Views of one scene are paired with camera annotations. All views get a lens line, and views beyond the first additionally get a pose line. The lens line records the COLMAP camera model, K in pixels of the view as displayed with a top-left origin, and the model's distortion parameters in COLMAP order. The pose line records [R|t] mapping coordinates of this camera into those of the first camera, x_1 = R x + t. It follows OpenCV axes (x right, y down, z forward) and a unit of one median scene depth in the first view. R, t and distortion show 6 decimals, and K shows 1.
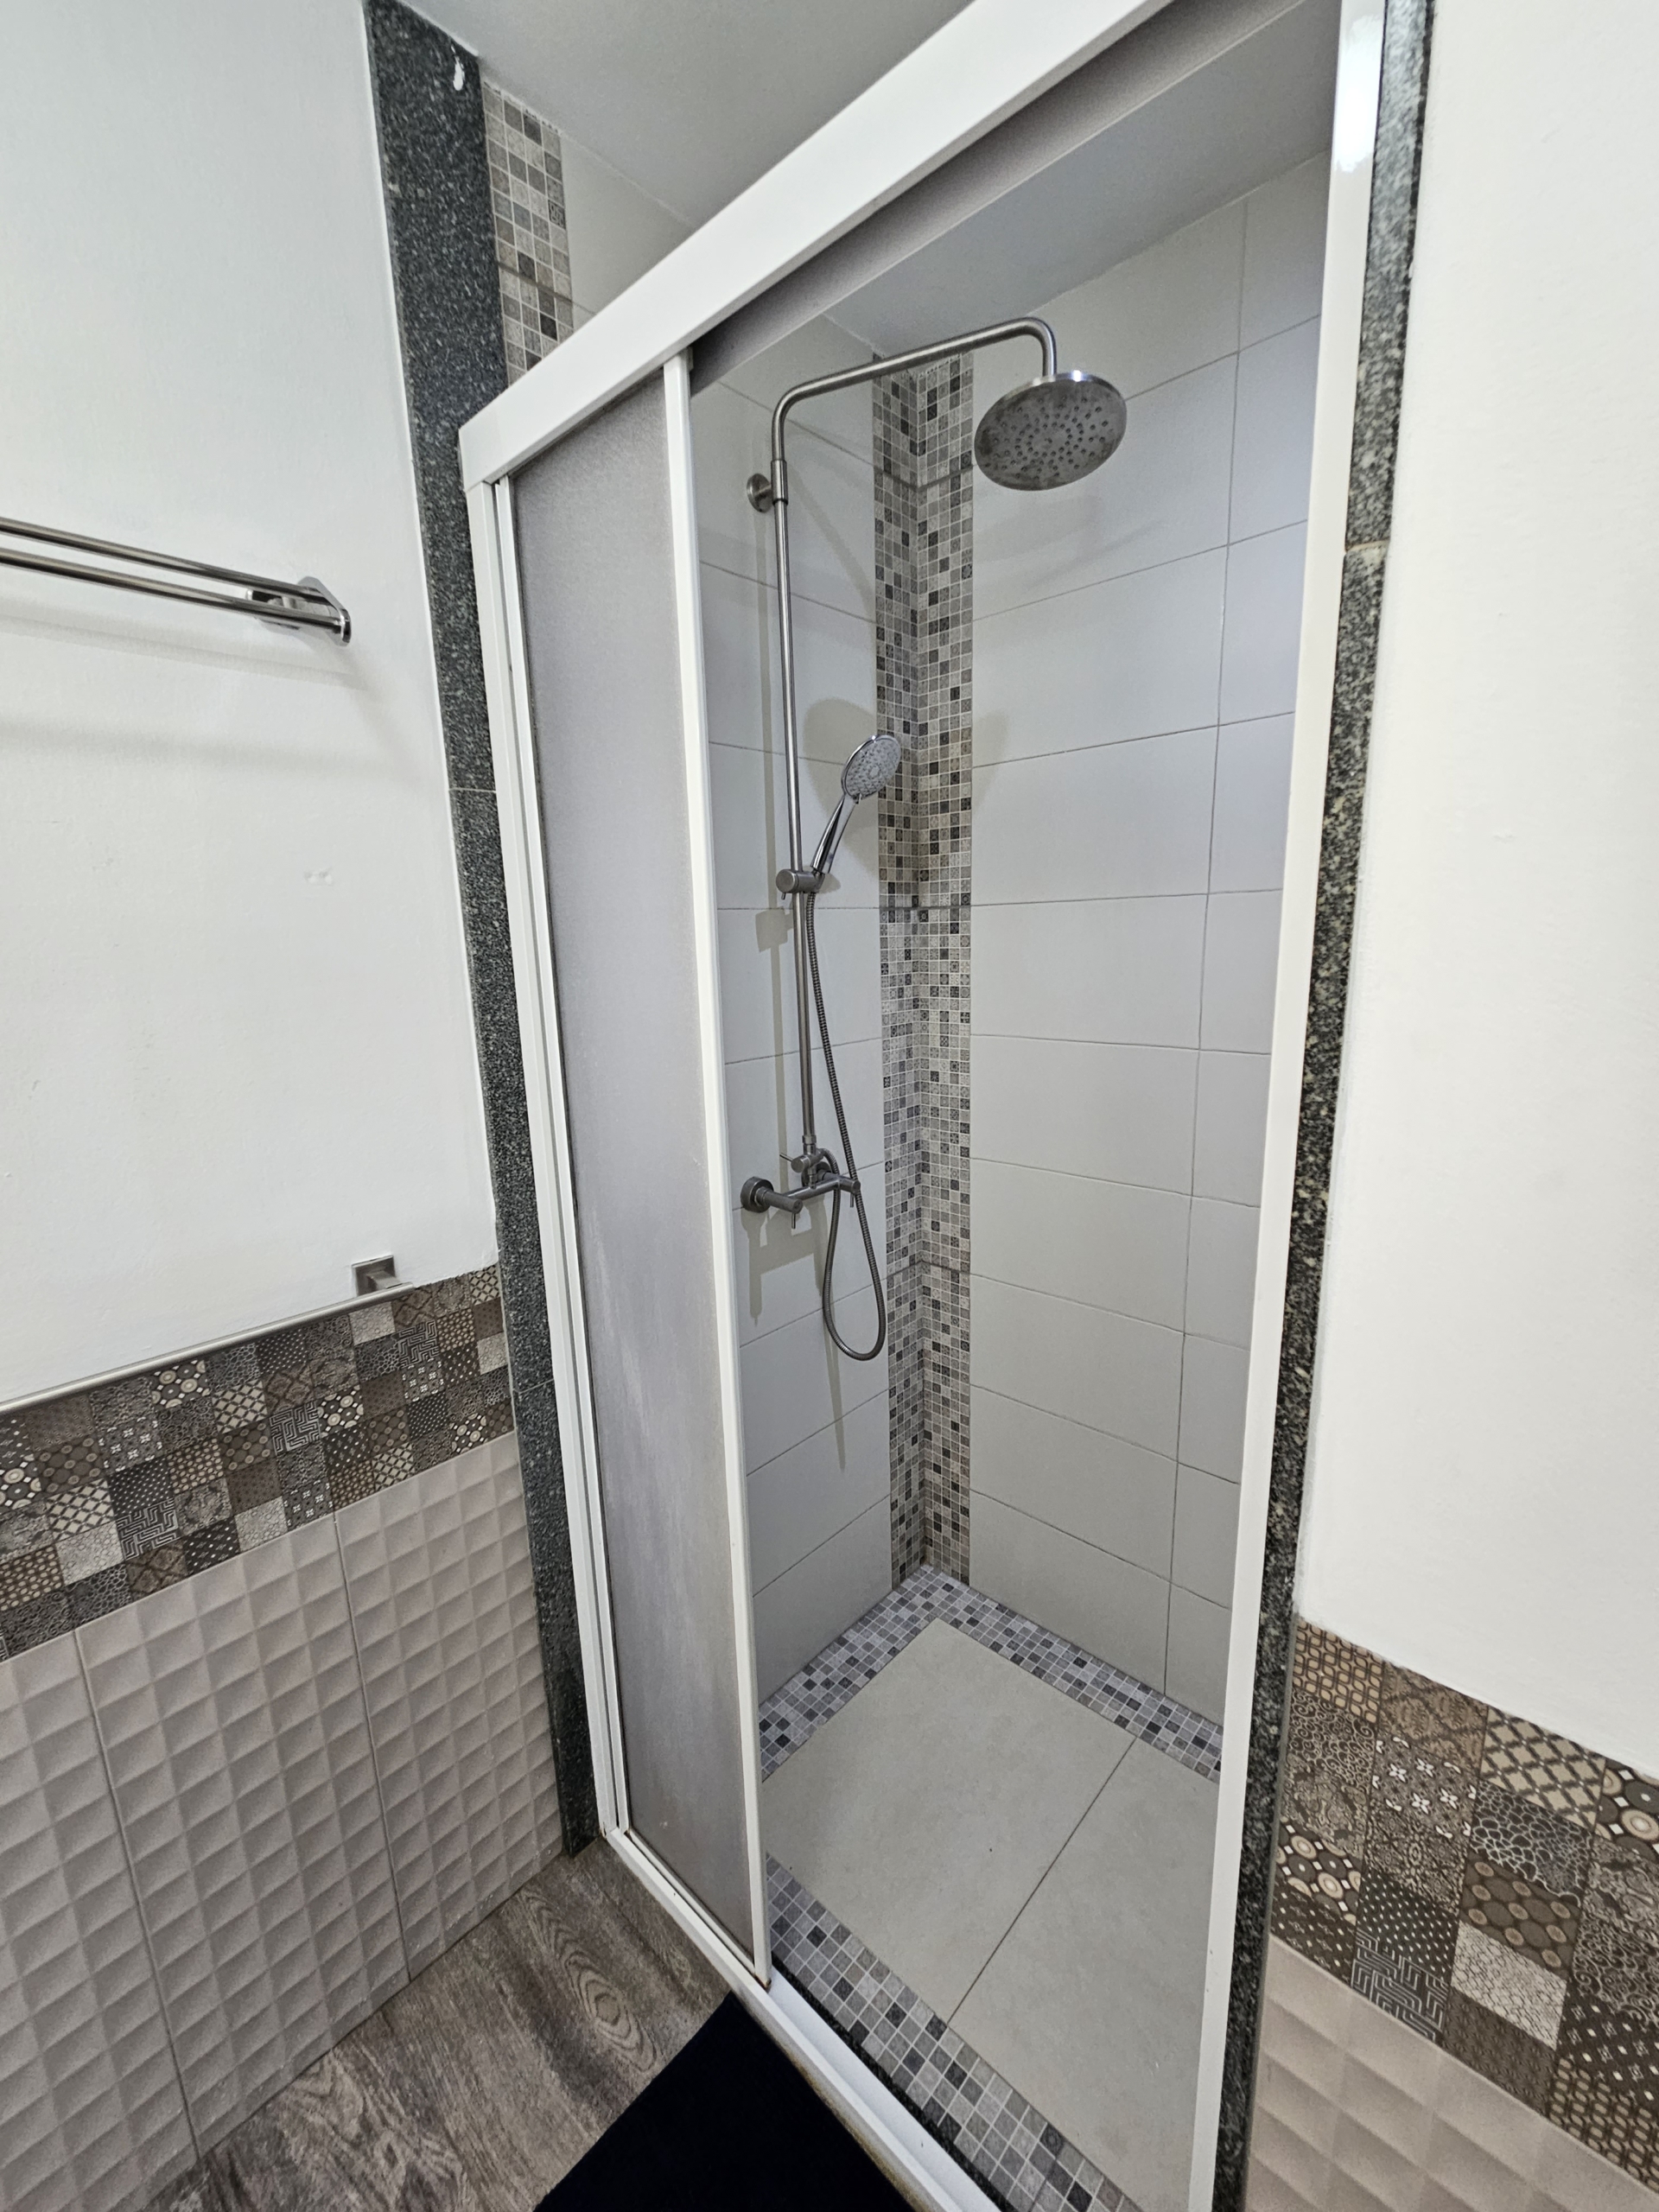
lens RADIAL K [[901.7, 0, 832.2], [0, 901.7, 1109.6], [0, 0, 1]] dist [0.000856, 0.000094]
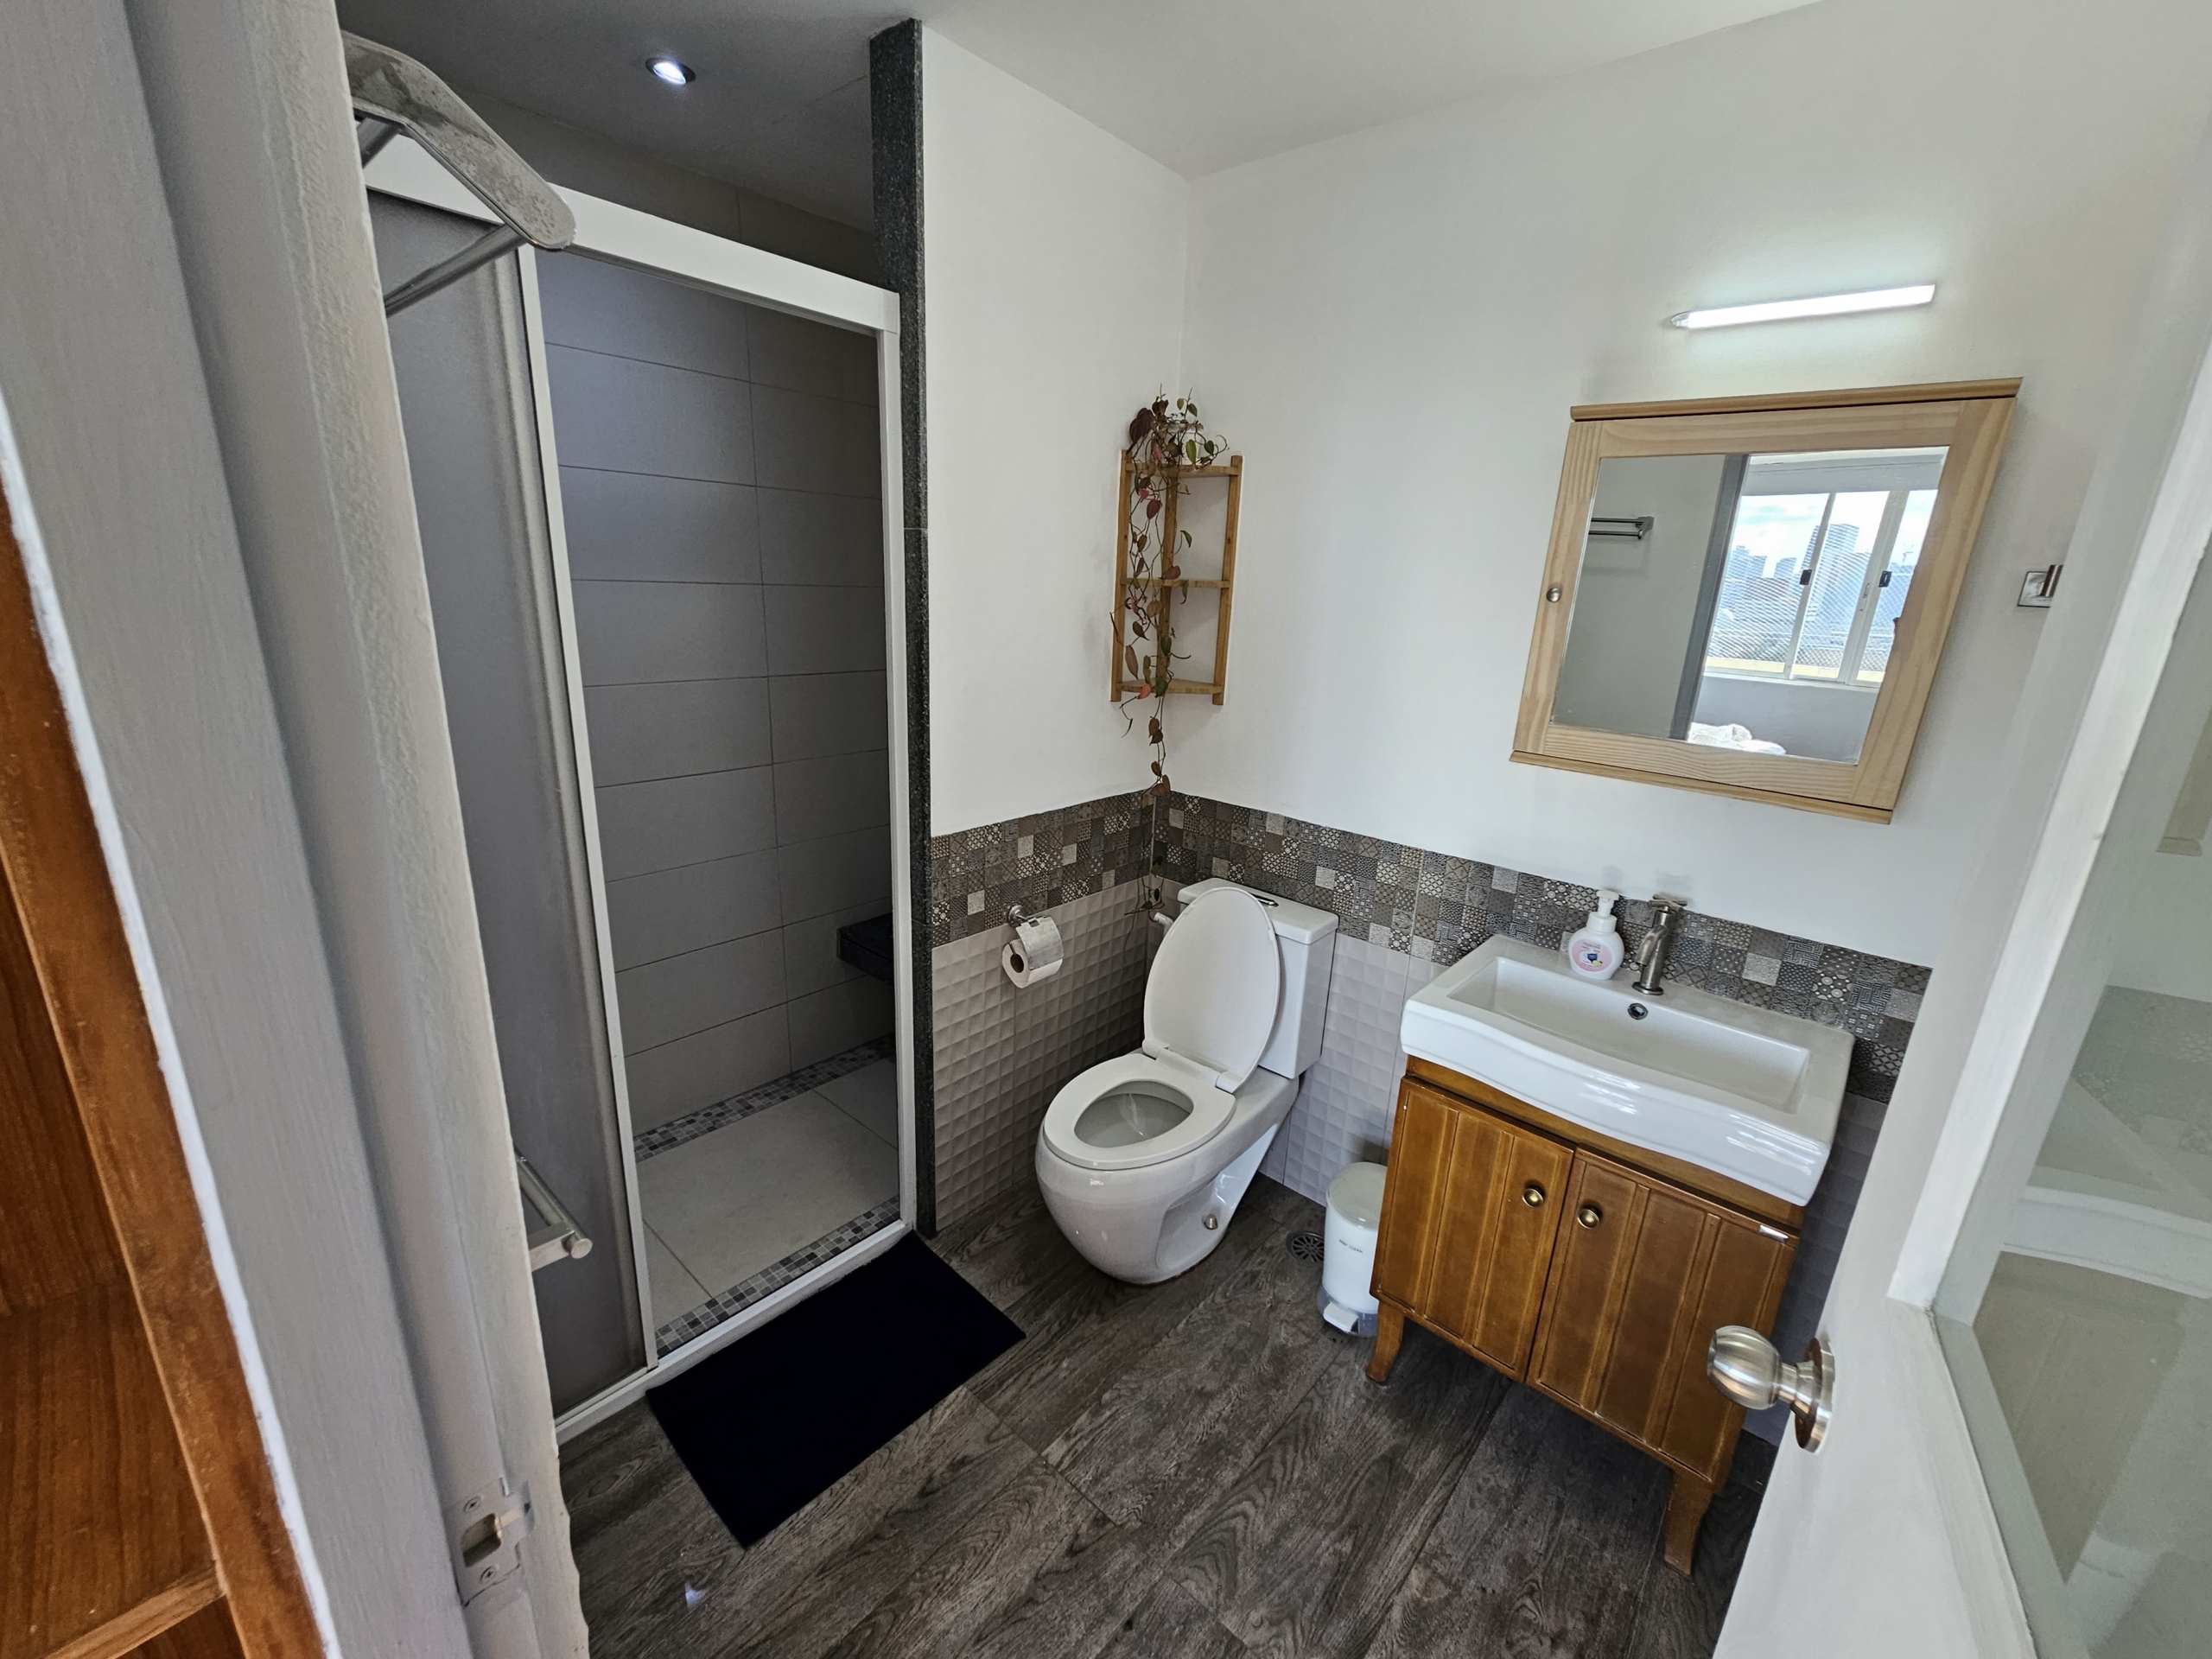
lens RADIAL K [[901.7, 0, 1108.0], [0, 901.7, 829.9], [0, 0, 1]] dist [0.000856, 0.000094]
pose [[-0.015955, -0.247751, 0.968692, -2.479017], [0.153204, 0.956770, 0.247225, -0.142122], [-0.988066, 0.152352, 0.022691, 0.291503]]
